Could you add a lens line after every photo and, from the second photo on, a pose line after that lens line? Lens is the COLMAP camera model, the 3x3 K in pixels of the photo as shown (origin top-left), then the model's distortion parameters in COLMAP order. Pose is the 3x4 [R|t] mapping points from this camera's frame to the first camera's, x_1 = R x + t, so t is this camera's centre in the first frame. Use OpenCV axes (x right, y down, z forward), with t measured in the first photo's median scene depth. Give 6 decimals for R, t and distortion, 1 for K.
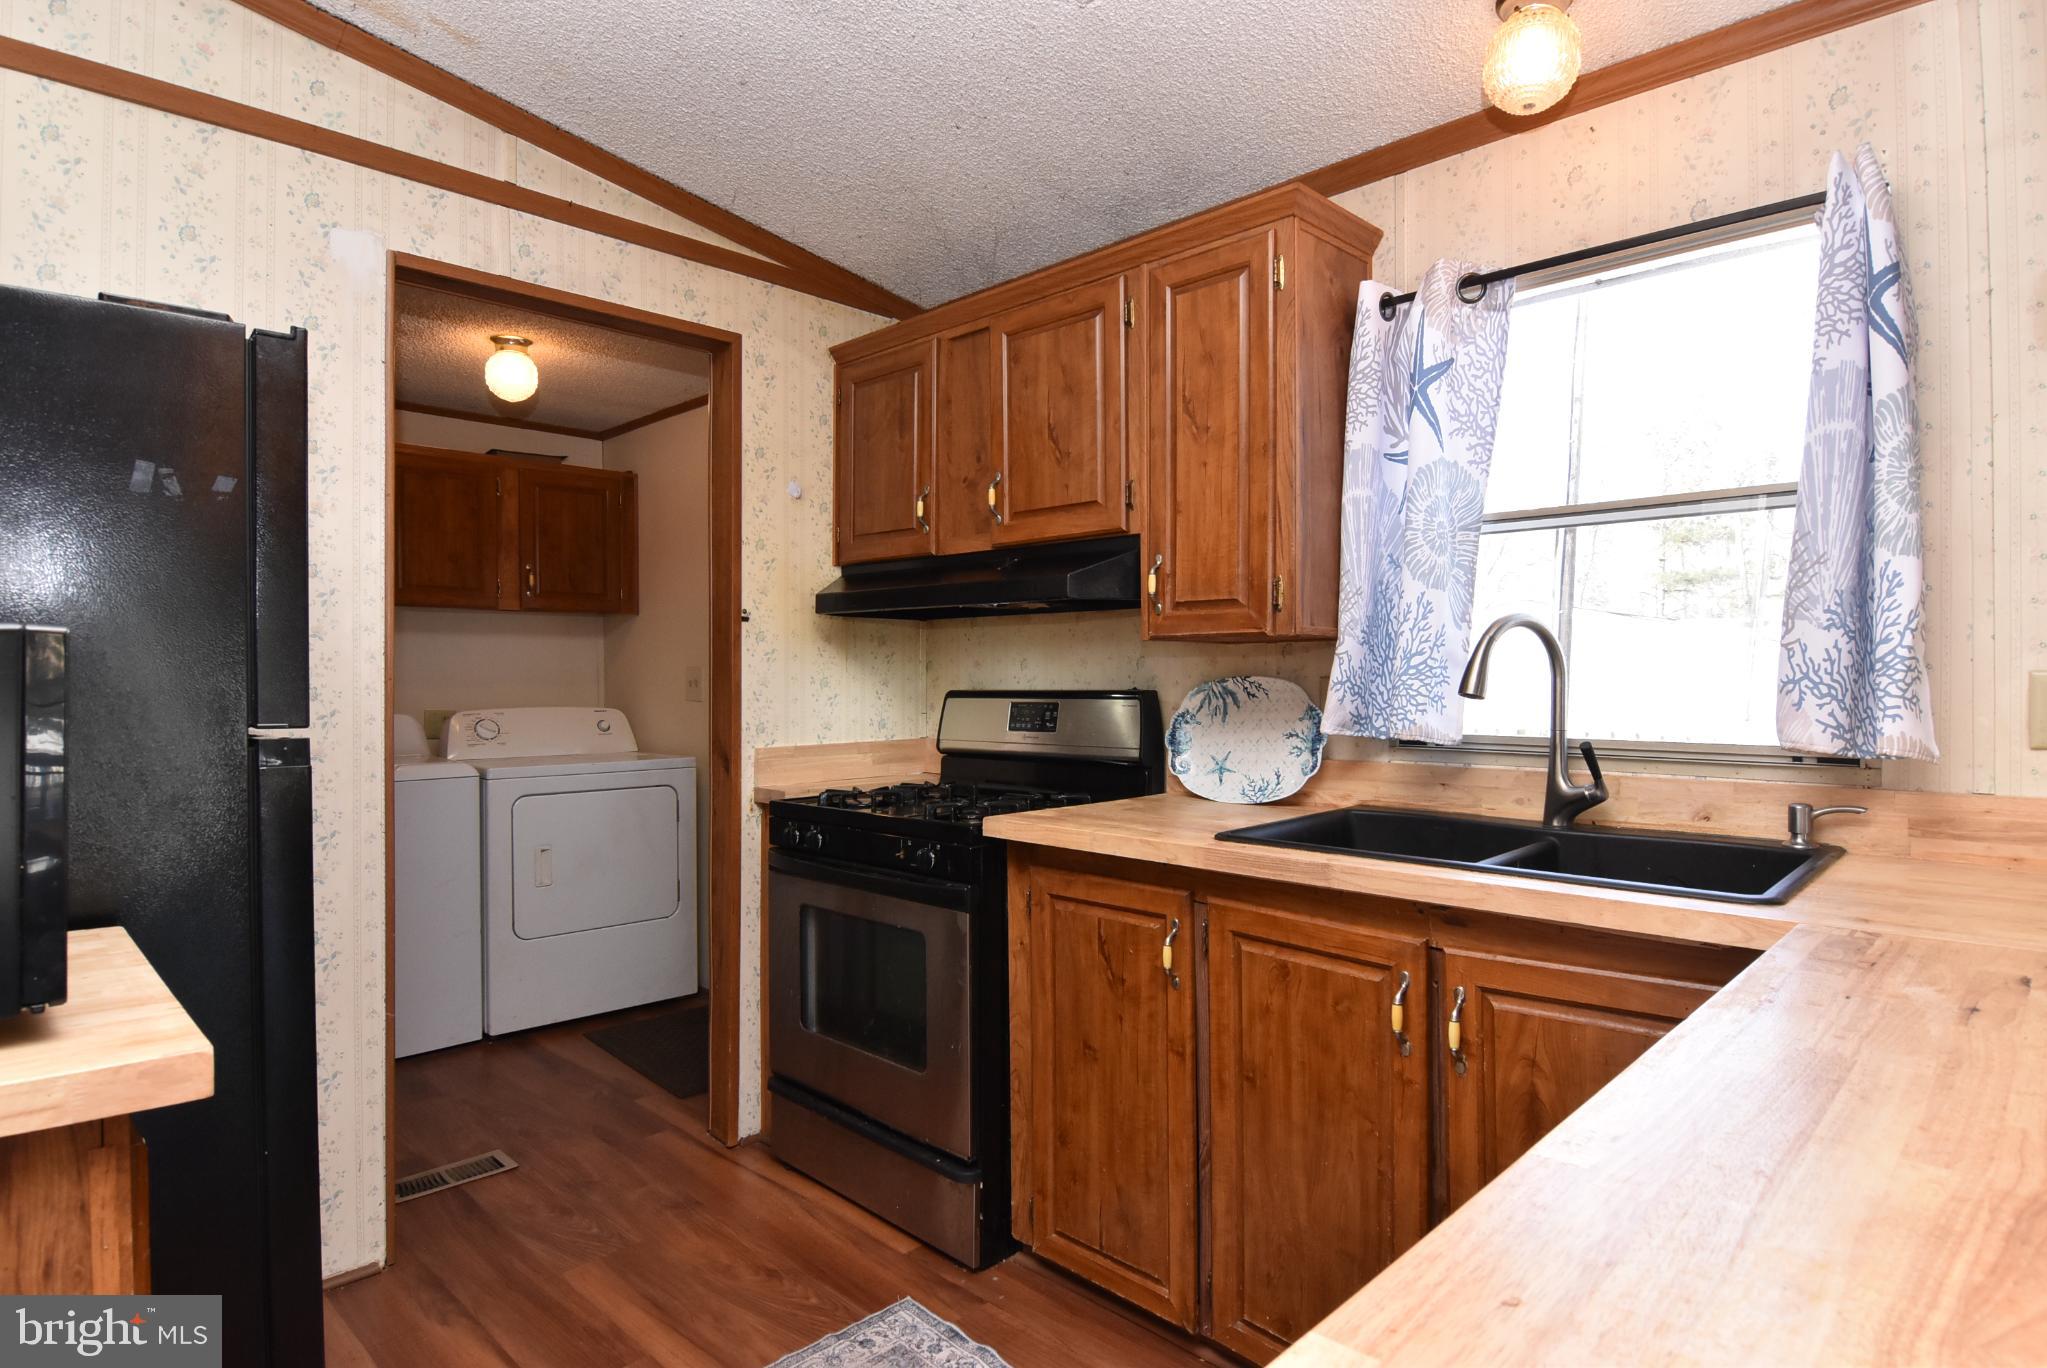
lens RADIAL K [[1084.0, 0, 1031.2], [0, 1084.0, 678.7], [0, 0, 1]] dist [-0.005693, -0.009336]
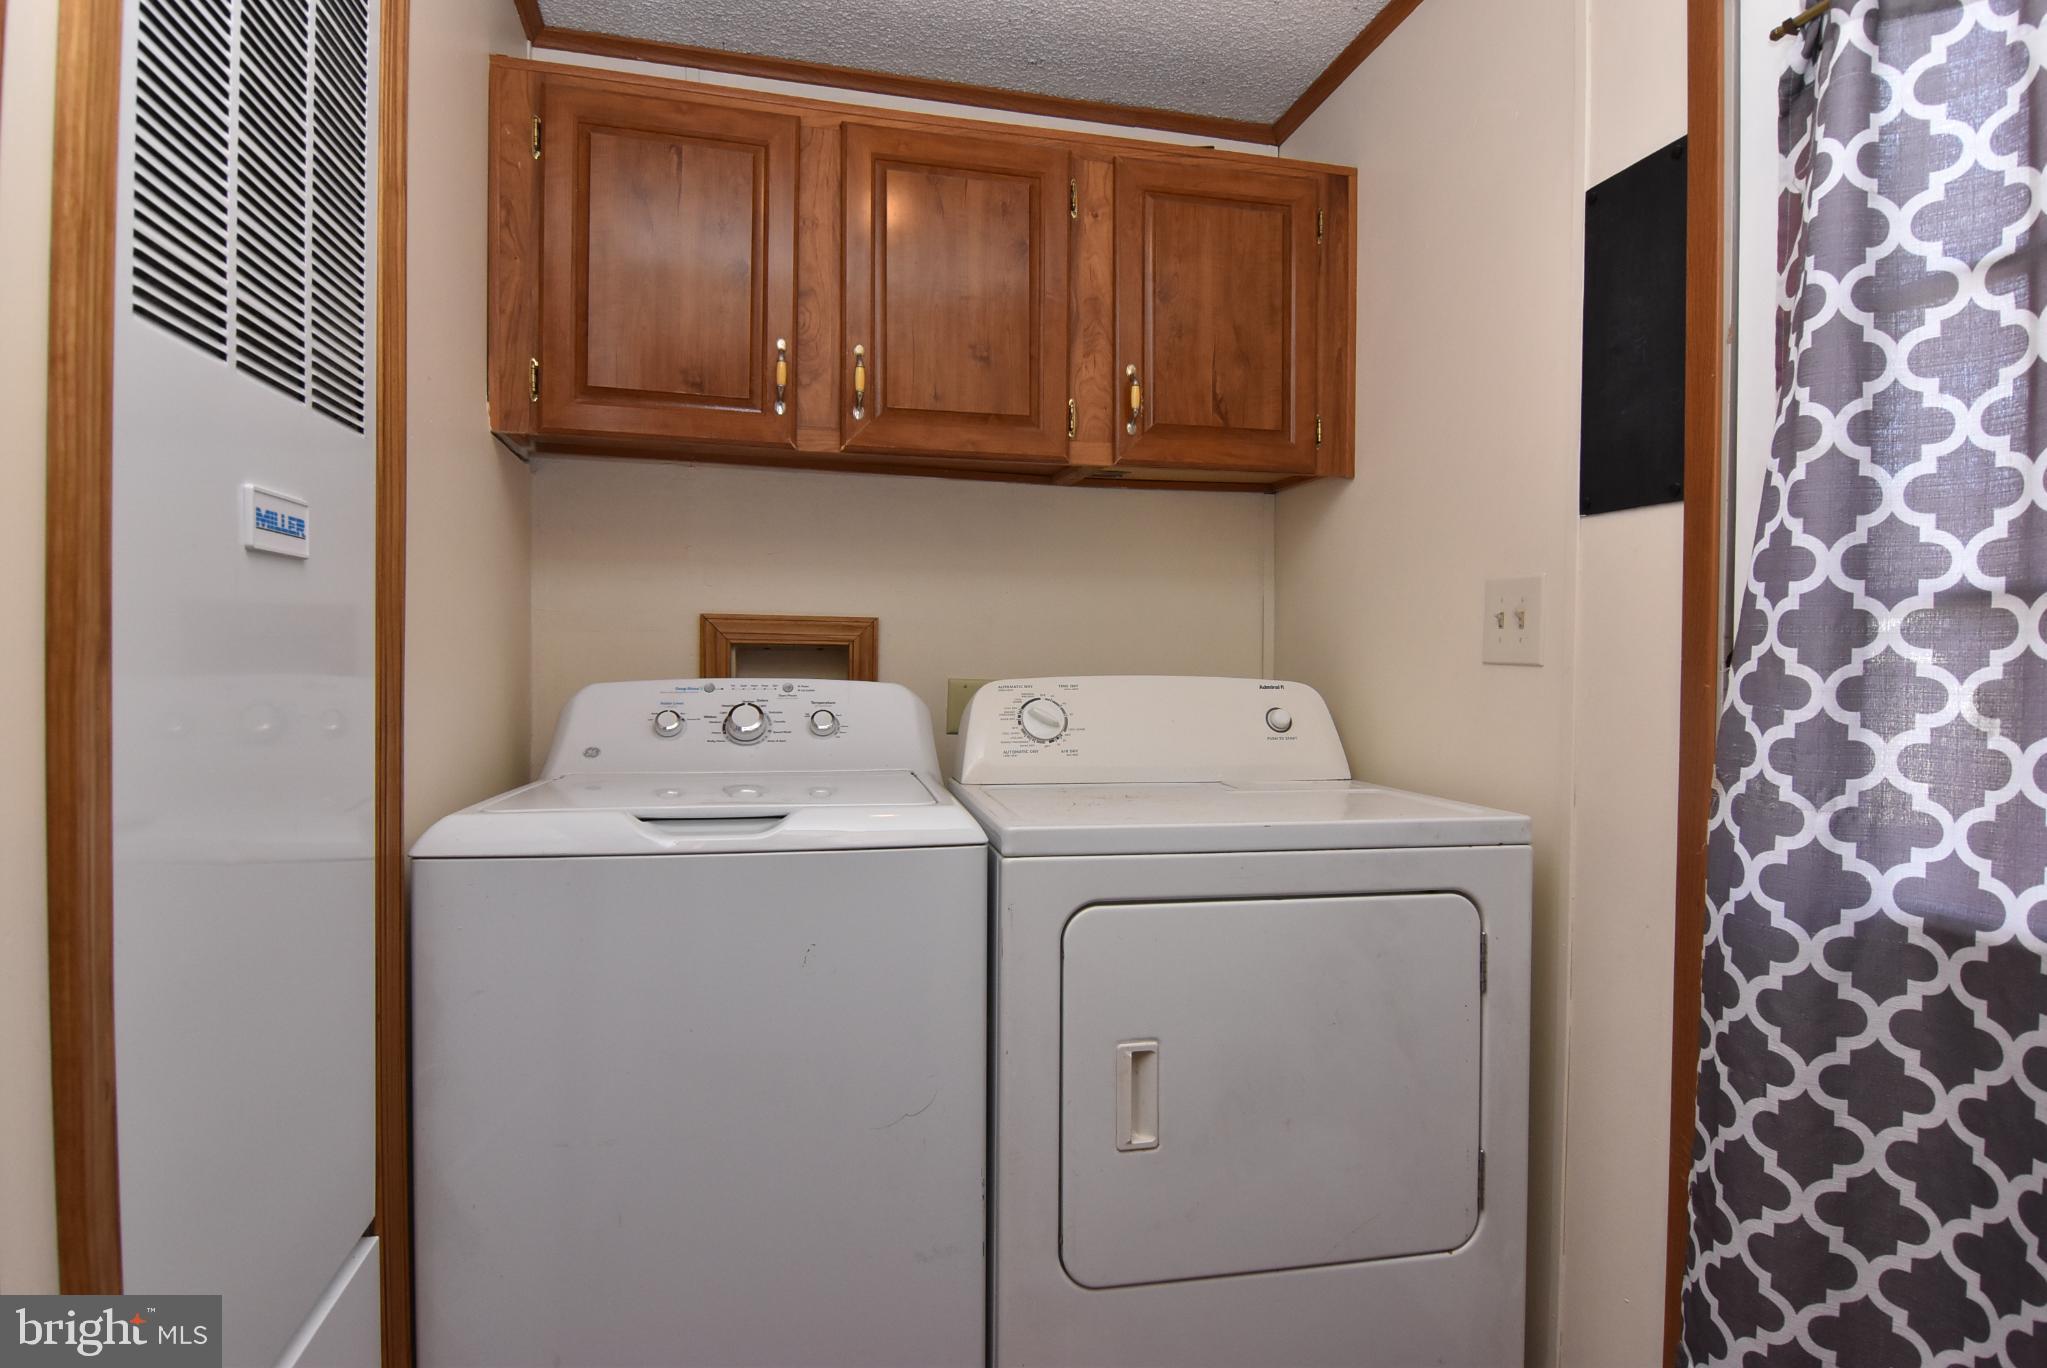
lens RADIAL K [[1084.0, 0, 1027.4], [0, 1084.0, 682.5], [0, 0, 1]] dist [-0.005693, -0.009336]
pose [[0.842338, 0.021173, -0.538533, -0.436615], [-0.010263, 0.999677, 0.023250, 0.034142], [0.538851, -0.014057, 0.842284, 1.022950]]
